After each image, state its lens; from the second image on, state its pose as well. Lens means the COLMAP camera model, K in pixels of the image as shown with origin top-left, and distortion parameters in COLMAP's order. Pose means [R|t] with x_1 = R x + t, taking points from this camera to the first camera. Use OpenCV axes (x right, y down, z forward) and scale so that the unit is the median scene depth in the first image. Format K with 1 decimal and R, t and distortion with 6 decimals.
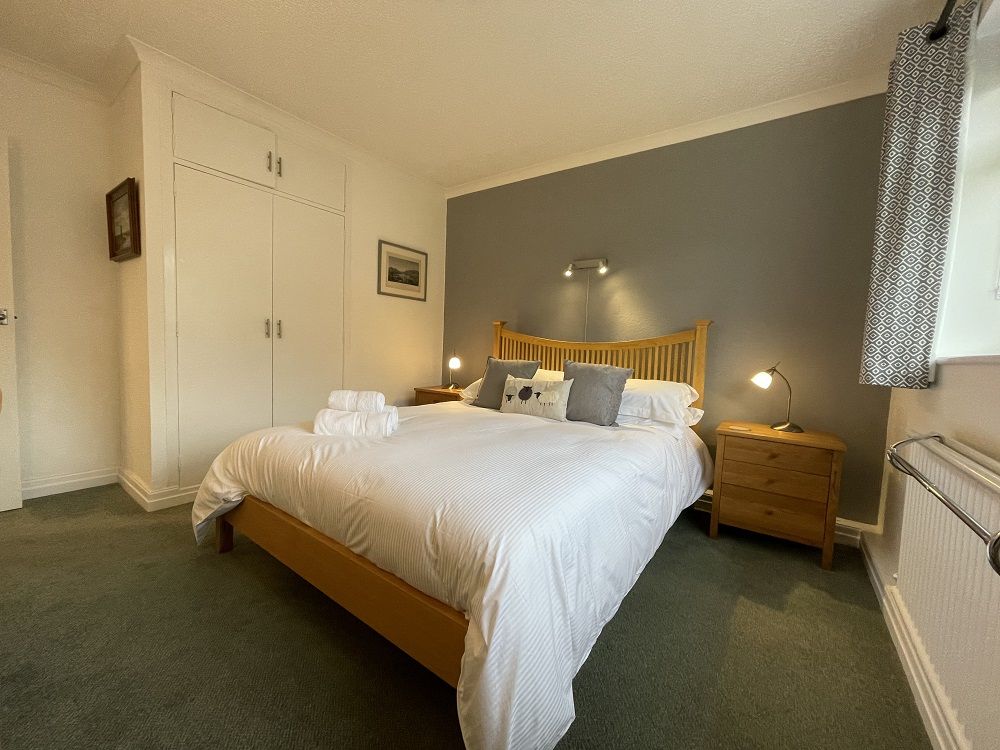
lens RADIAL K [[406.6, 0, 498.8], [0, 406.6, 374.0], [0, 0, 1]] dist [-0.007810, 0.002297]
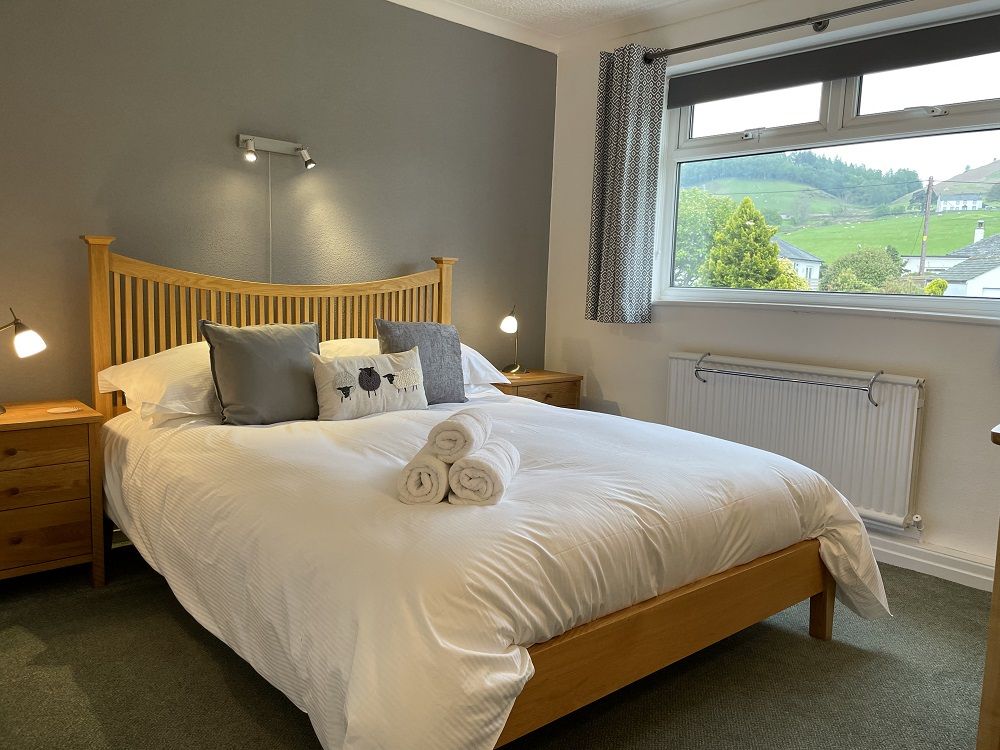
lens RADIAL K [[760.9, 0, 499.4], [0, 760.9, 374.4], [0, 0, 1]] dist [0.067565, -0.104460]
pose [[0.221735, -0.151715, 0.963232, -0.976701], [0.043139, 0.988381, 0.145745, -0.116725], [-0.974152, 0.009236, 0.225703, 0.537897]]
